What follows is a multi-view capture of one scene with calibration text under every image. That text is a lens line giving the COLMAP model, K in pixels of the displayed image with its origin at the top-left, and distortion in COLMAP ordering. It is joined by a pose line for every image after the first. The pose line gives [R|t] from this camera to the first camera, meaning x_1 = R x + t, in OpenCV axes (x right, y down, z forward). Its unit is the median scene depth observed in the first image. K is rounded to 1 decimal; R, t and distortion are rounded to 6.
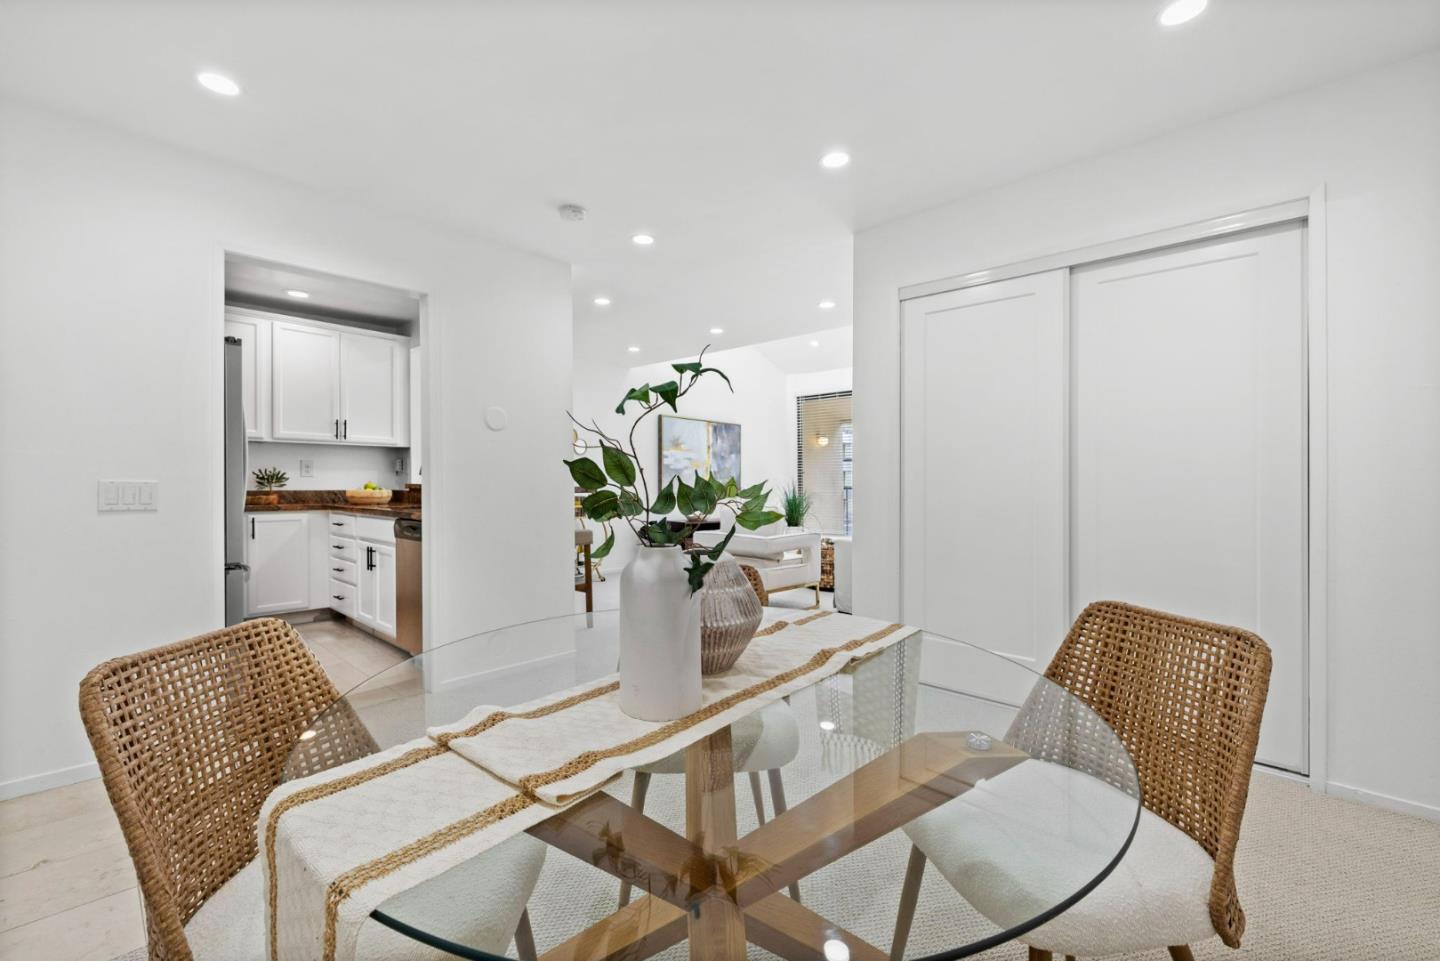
lens RADIAL K [[628.5, 0, 719.3], [0, 628.5, 505.5], [0, 0, 1]] dist [0.011483, 0.000132]
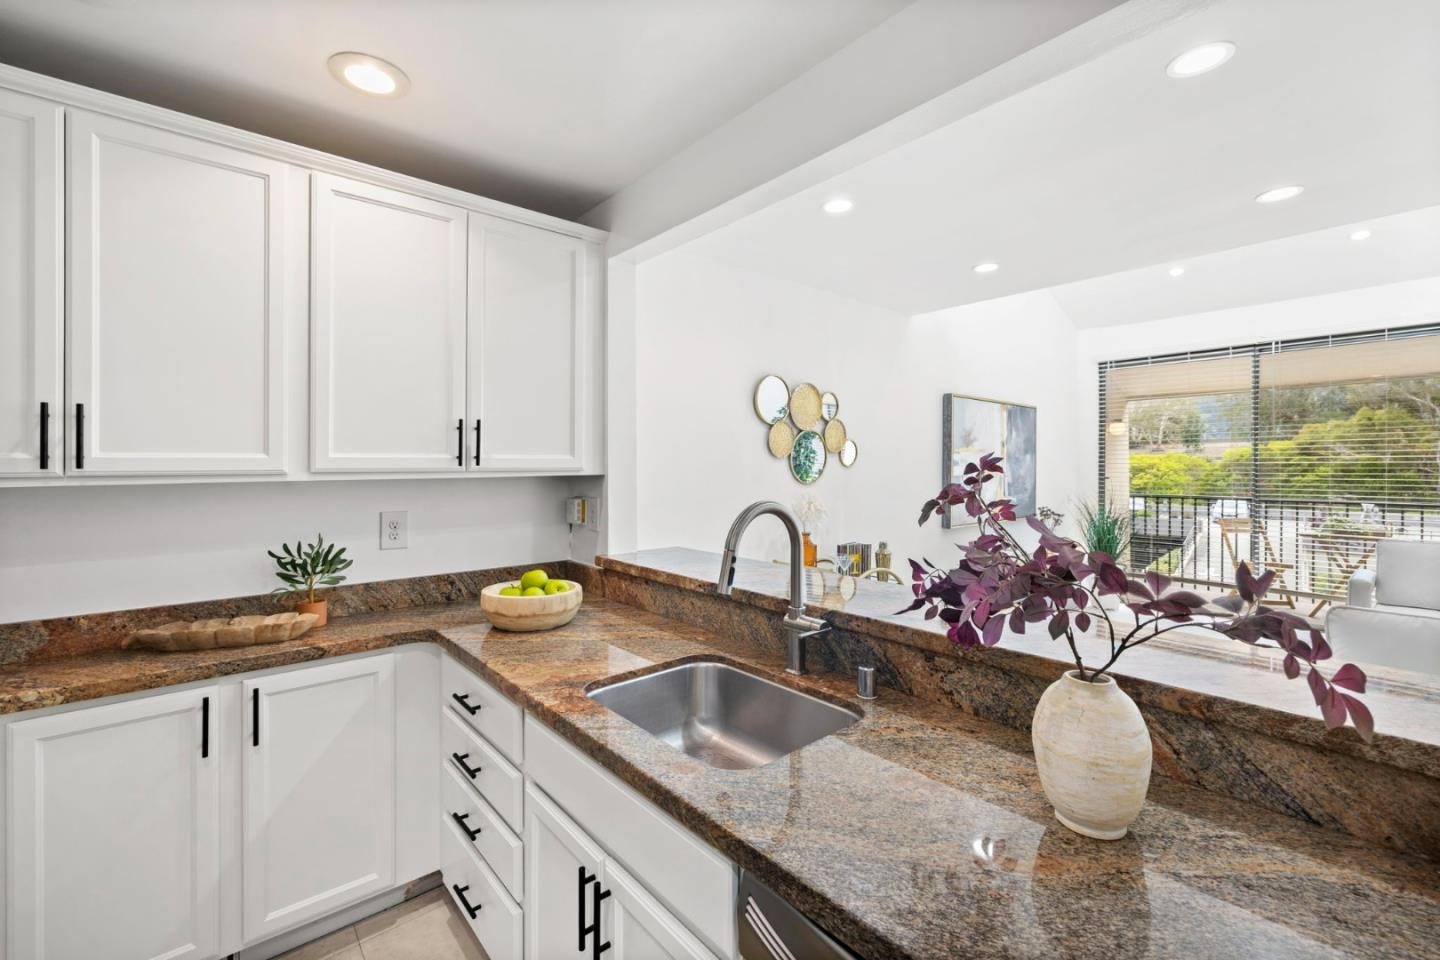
lens RADIAL K [[613.6, 0, 710.1], [0, 613.6, 473.4], [0, 0, 1]] dist [0.004757, 0.000407]
pose [[0.994120, -0.006208, -0.108110, -0.392111], [0.004448, 0.999854, -0.016519, -0.091469], [0.108197, 0.015941, 0.994002, 0.606388]]
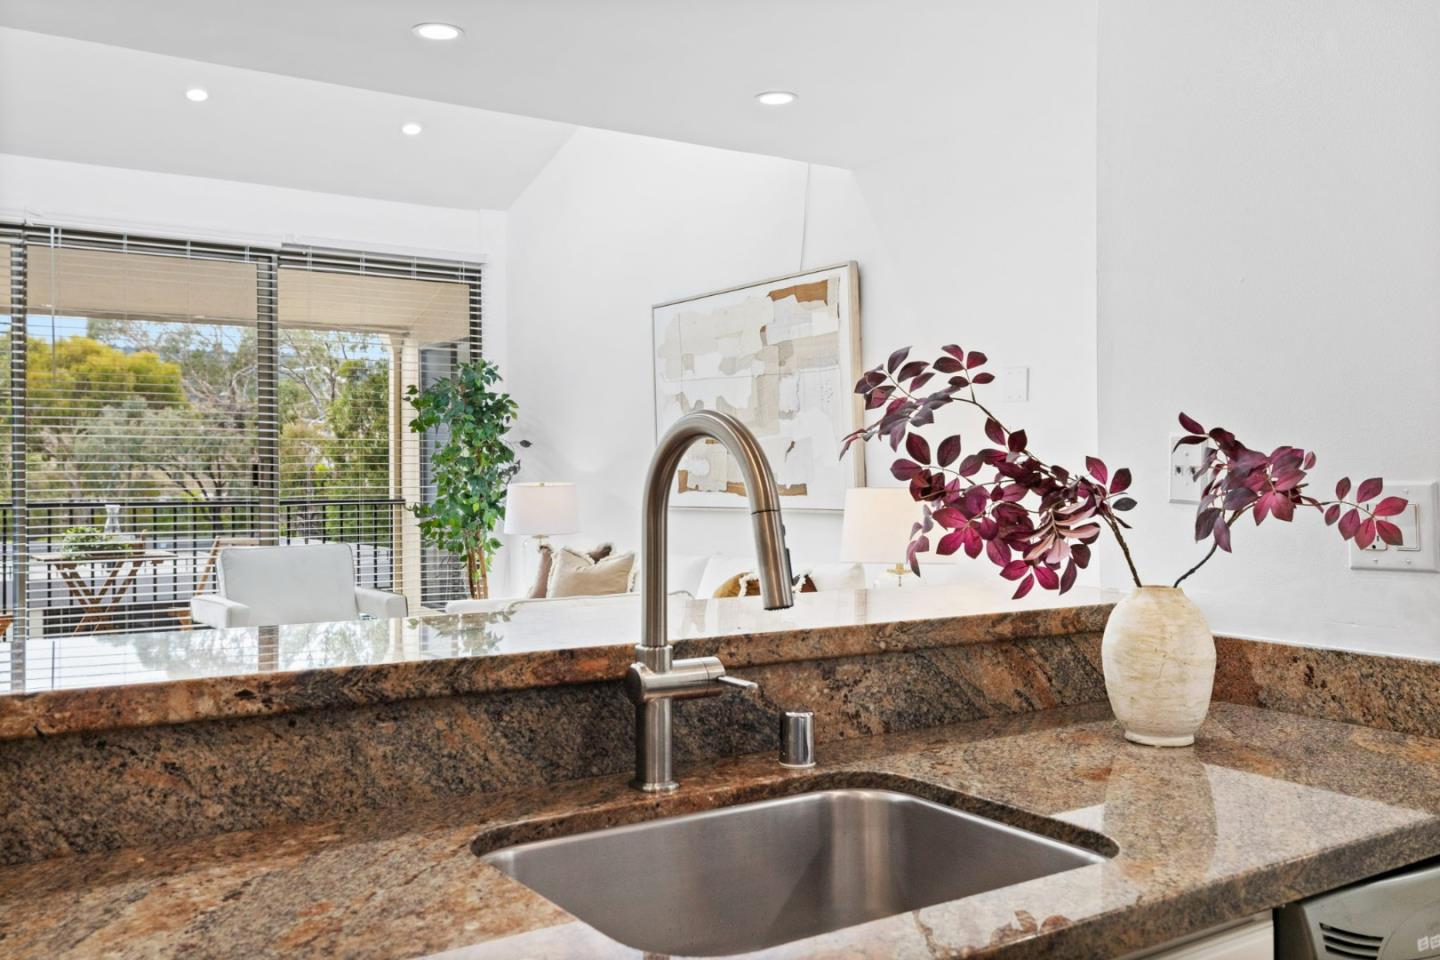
lens RADIAL K [[1271.4, 0, 718.8], [0, 1271.4, 477.0], [0, 0, 1]] dist [0.013247, 0.003927]
pose [[0.213786, -0.011715, 0.976810, -0.655054], [0.024512, 0.999678, 0.006624, -0.071479], [-0.976573, 0.022527, 0.214004, 0.828407]]
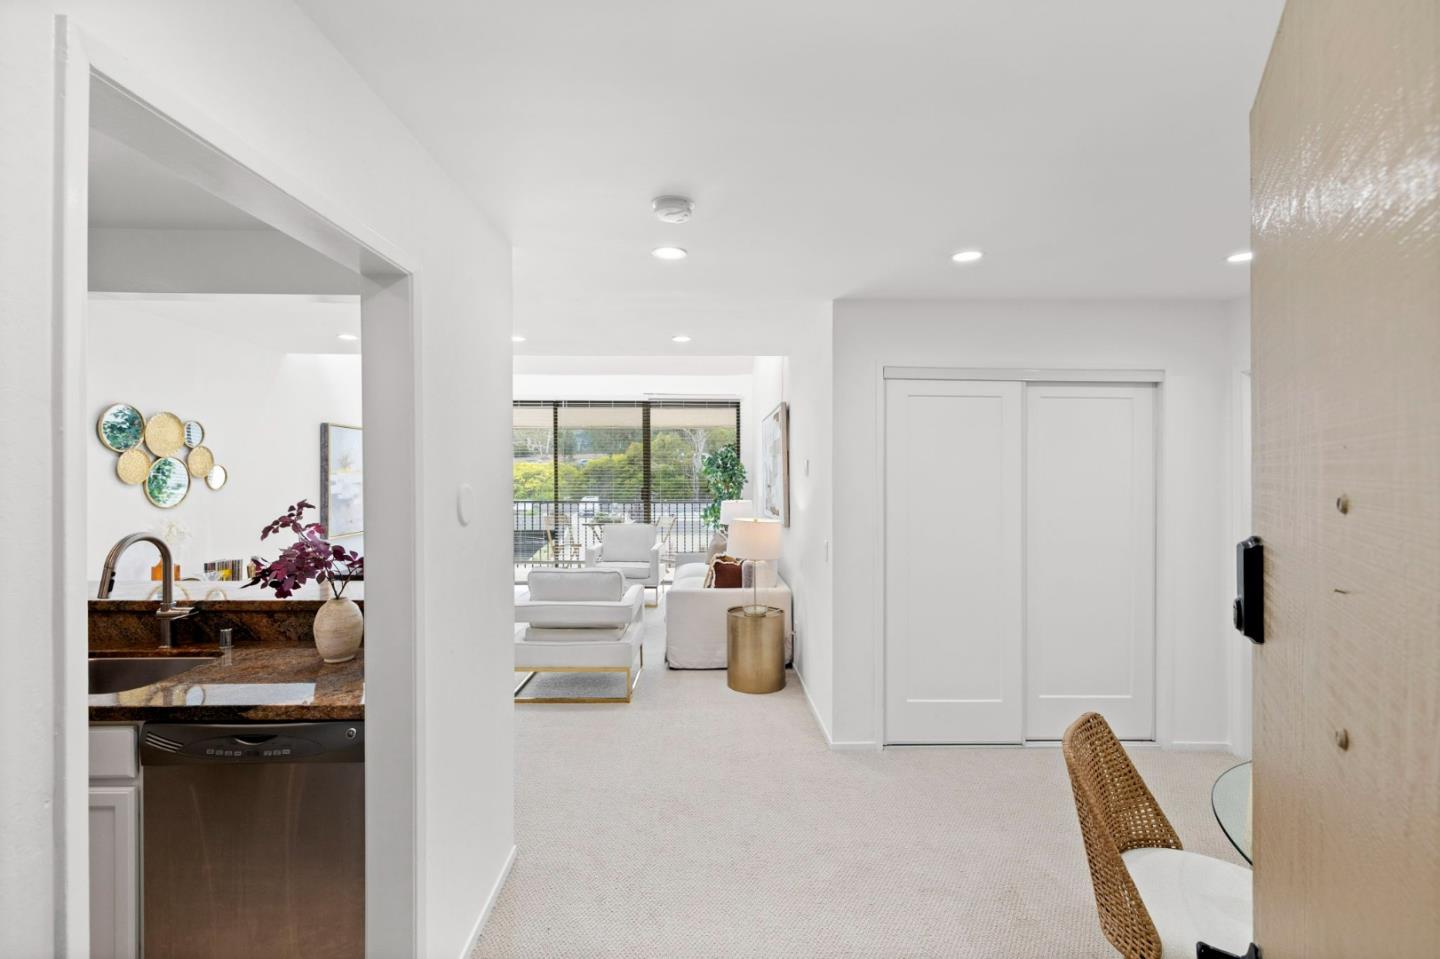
lens RADIAL K [[619.6, 0, 720.0], [0, 619.6, 479.5], [0, 0, 1]] dist [0.000412, 0.000266]
pose [[0.704056, -0.013760, 0.710012, -0.418028], [0.021406, 0.999769, -0.001851, -0.109469], [-0.709822, 0.016501, 0.704188, 0.322555]]
